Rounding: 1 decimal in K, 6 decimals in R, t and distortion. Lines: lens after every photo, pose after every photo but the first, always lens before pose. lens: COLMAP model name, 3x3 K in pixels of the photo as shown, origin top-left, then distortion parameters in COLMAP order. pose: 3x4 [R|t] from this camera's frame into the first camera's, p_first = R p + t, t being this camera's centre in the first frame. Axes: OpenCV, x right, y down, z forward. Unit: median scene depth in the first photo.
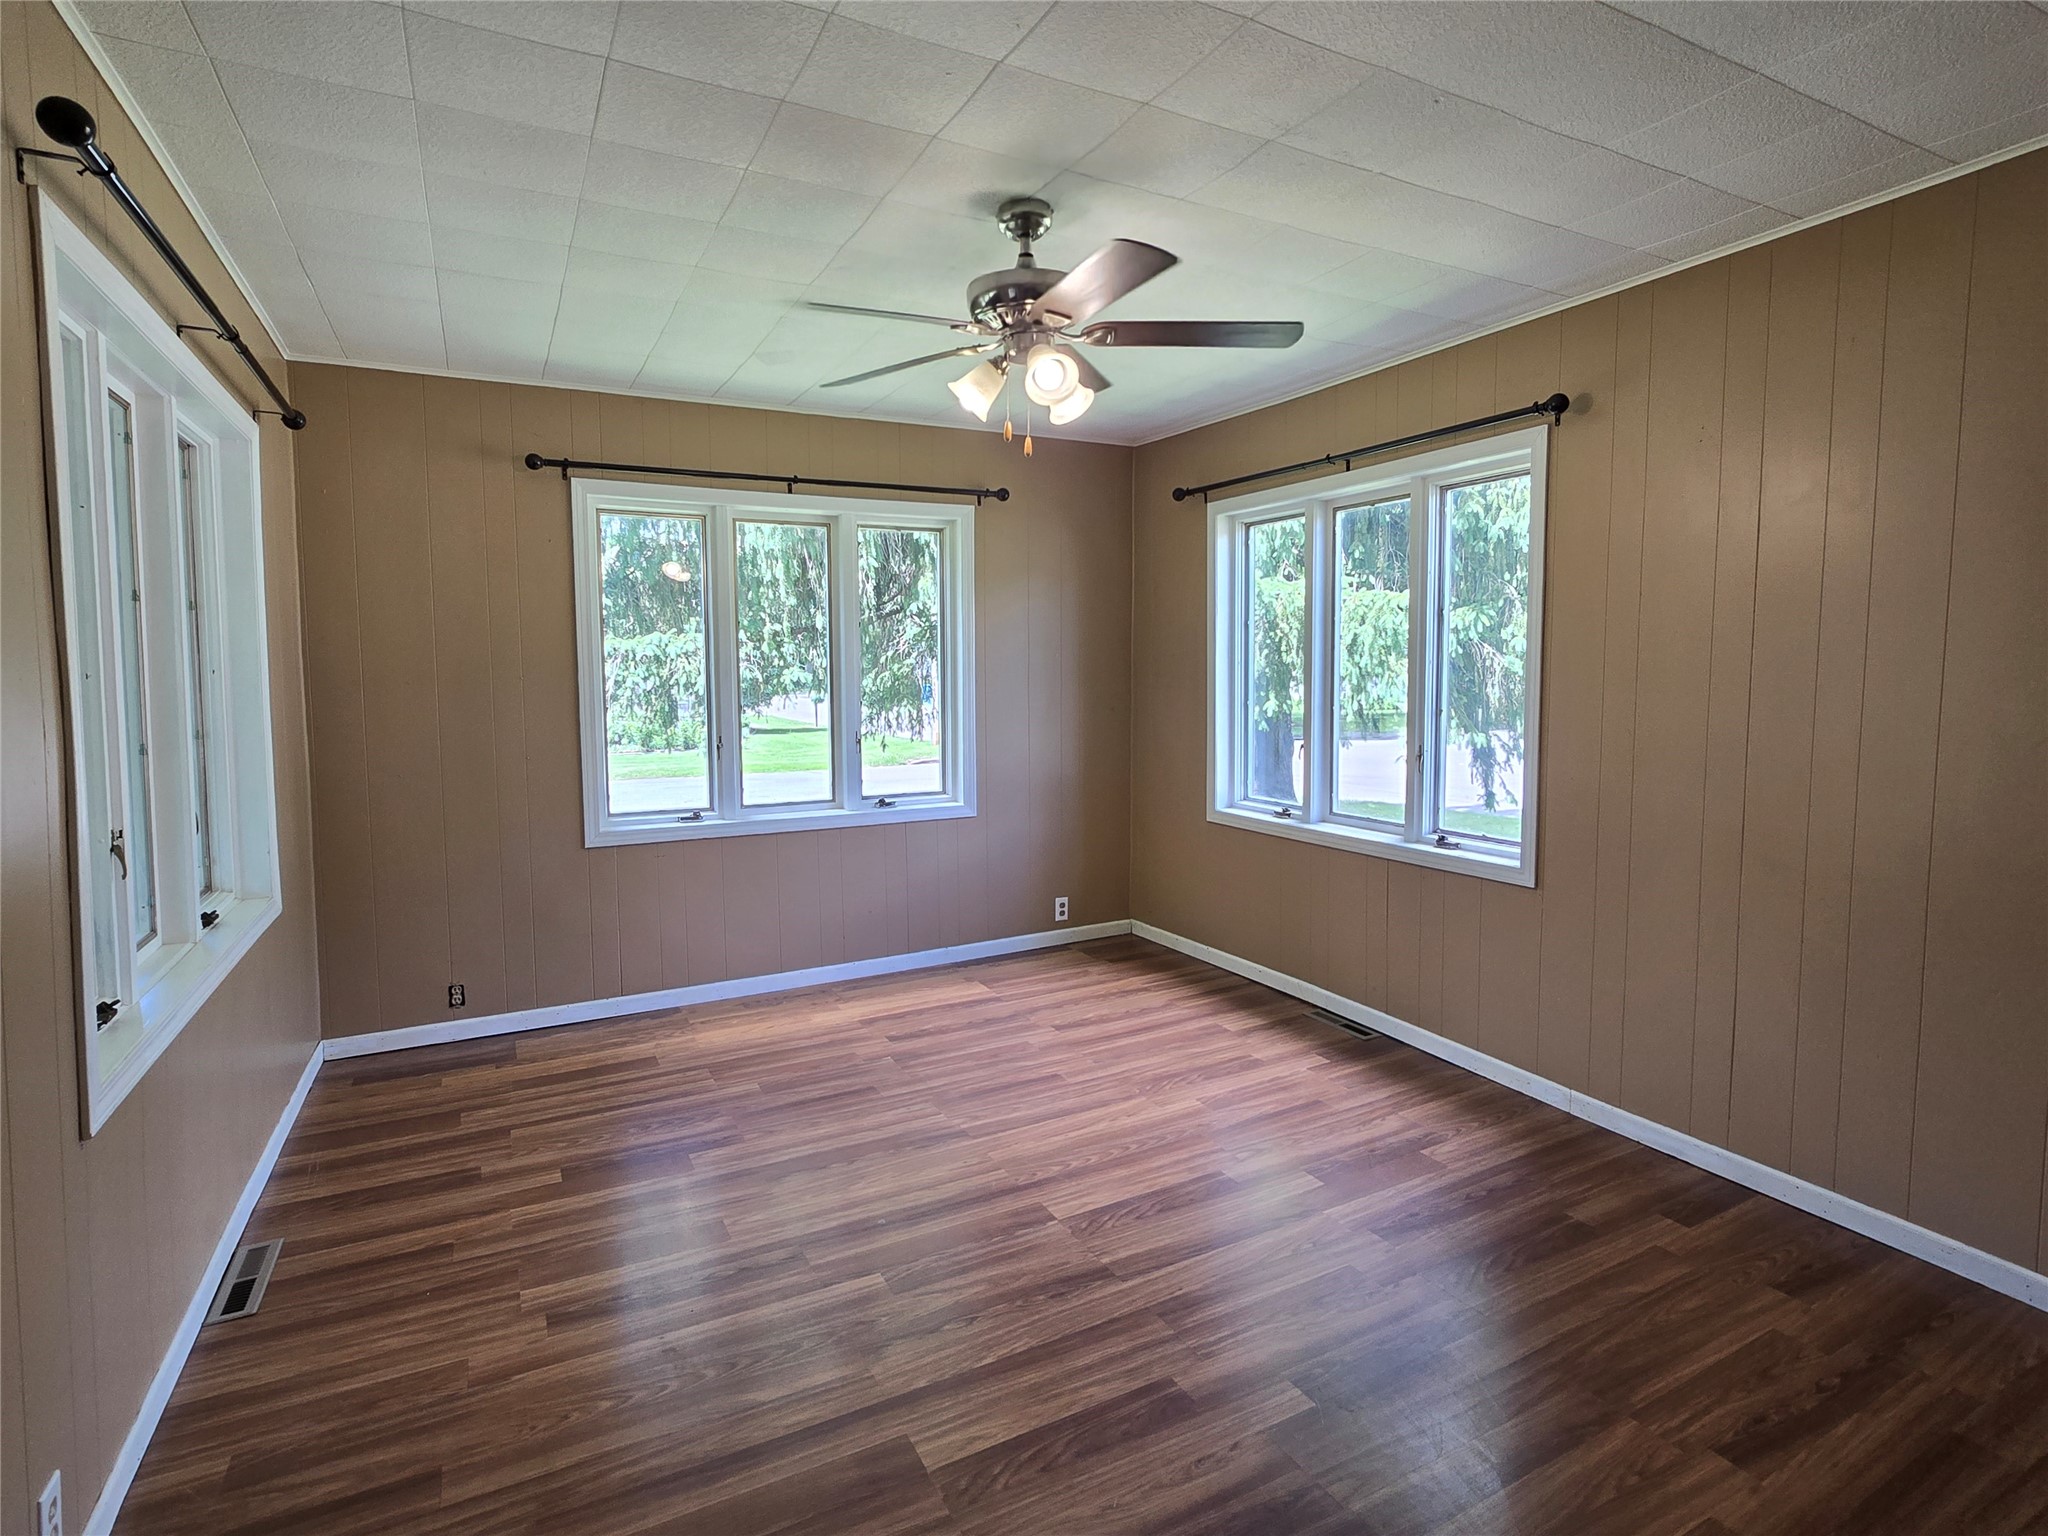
lens RADIAL K [[1033.8, 0, 1039.9], [0, 1033.8, 746.0], [0, 0, 1]] dist [-0.003823, -0.000858]
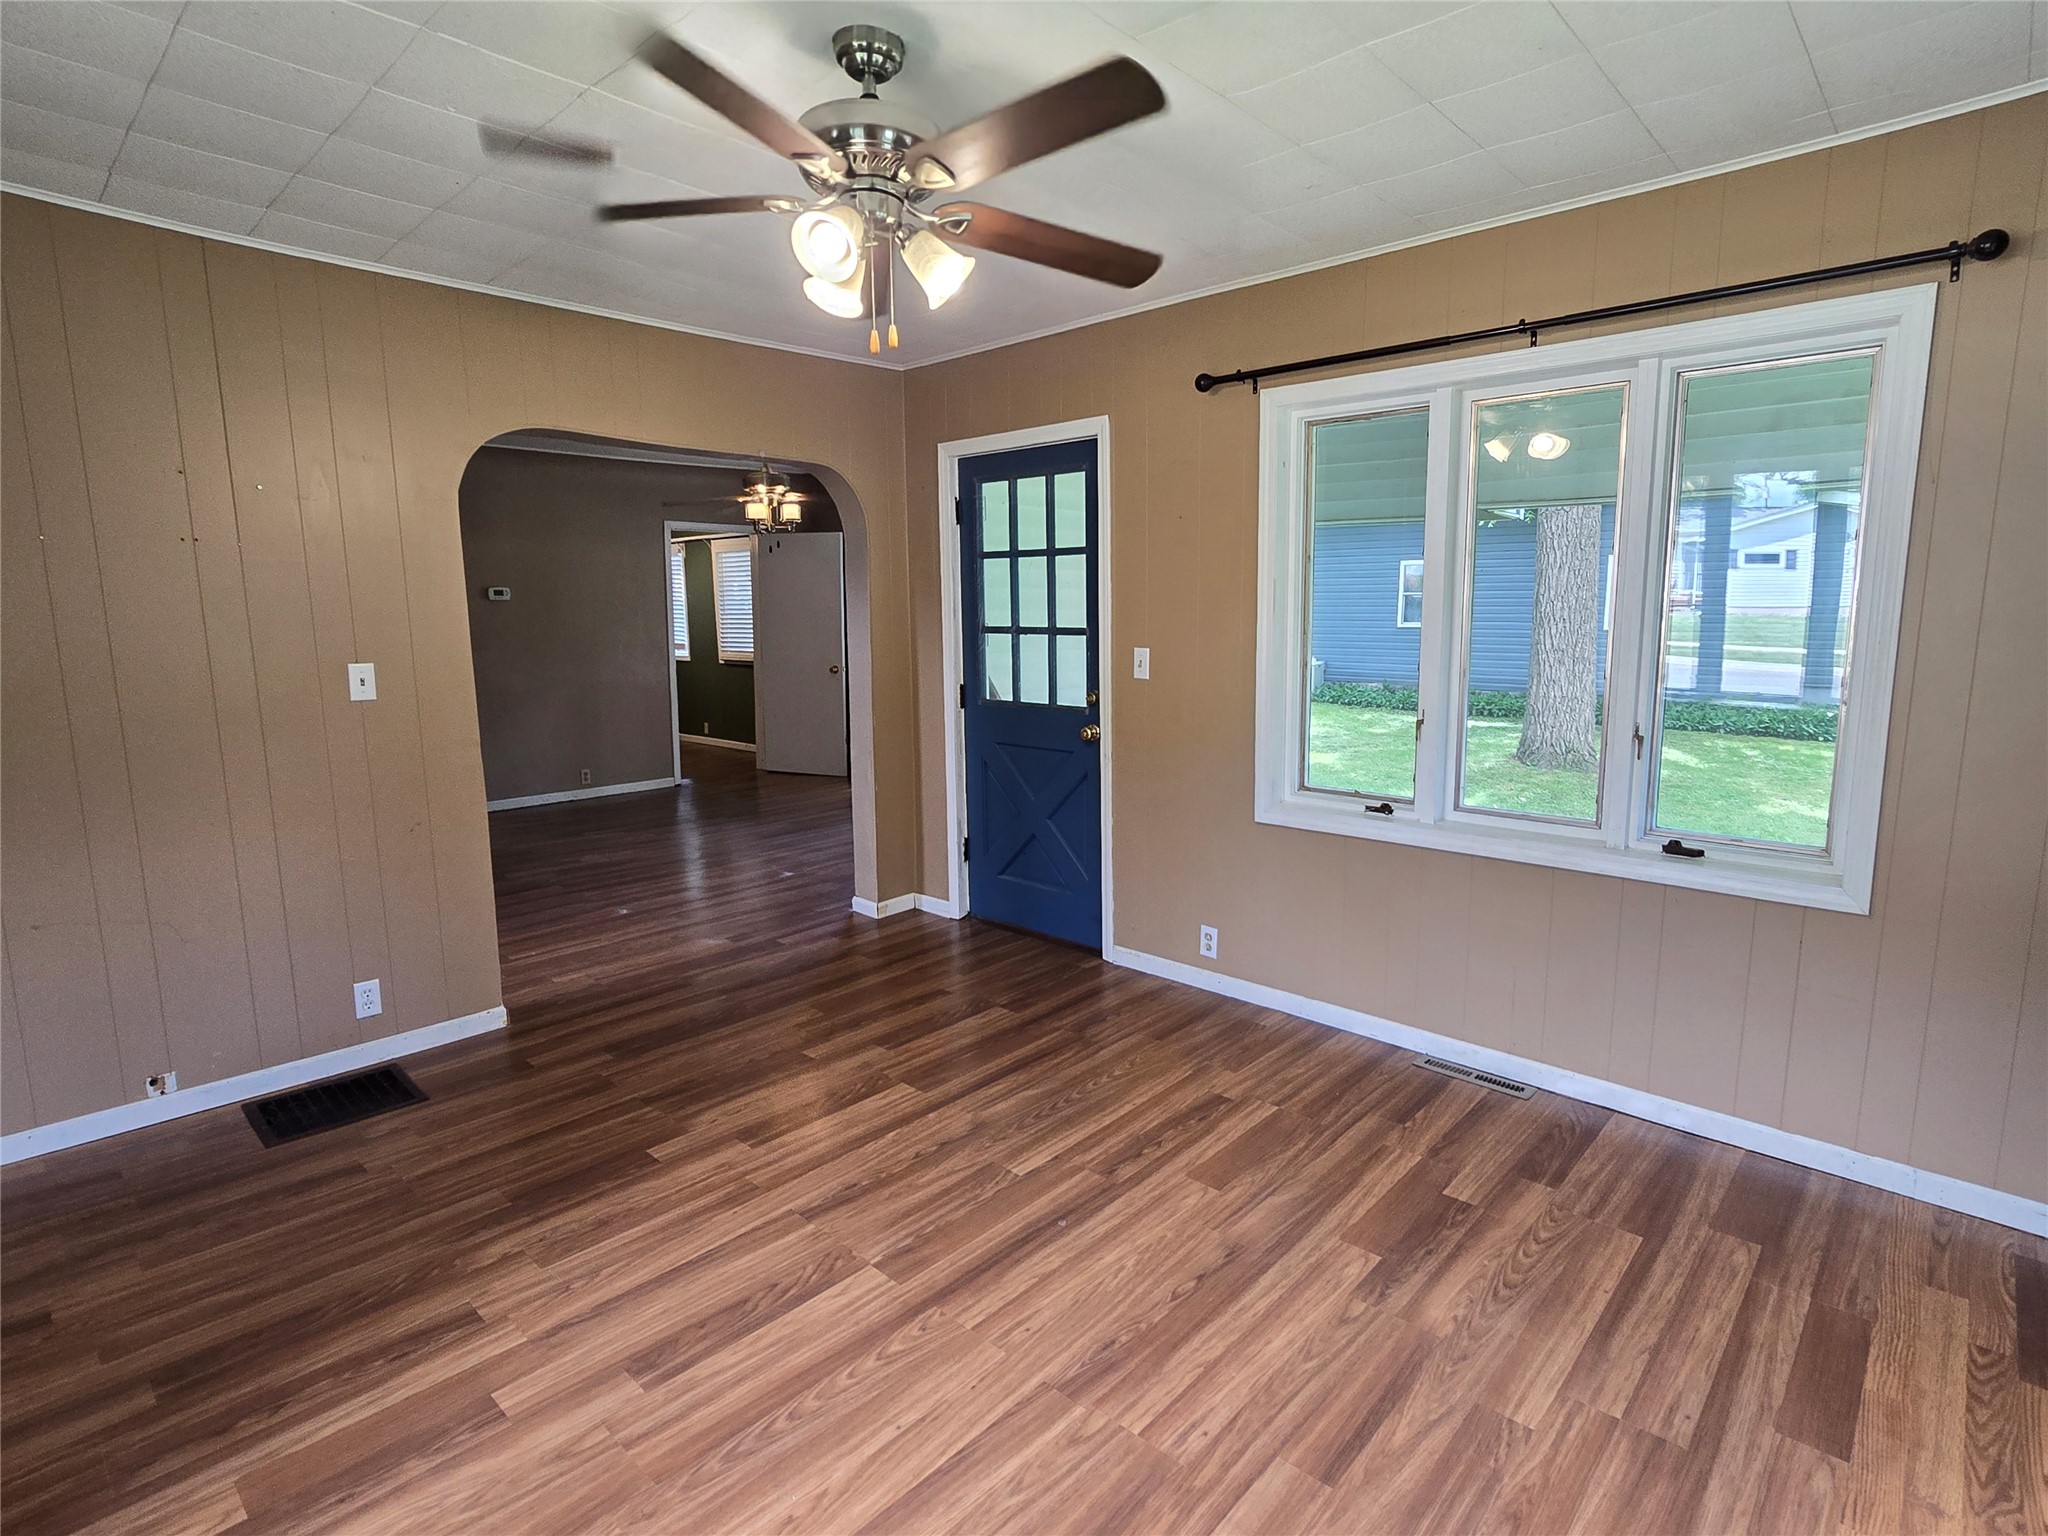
lens RADIAL K [[1033.8, 0, 1039.9], [0, 1033.8, 746.0], [0, 0, 1]] dist [-0.003823, -0.000858]
pose [[-0.944372, 0.056274, -0.324028, 0.131536], [-0.013398, 0.977851, 0.208871, -0.137322], [0.328605, 0.201594, -0.922702, 1.658815]]
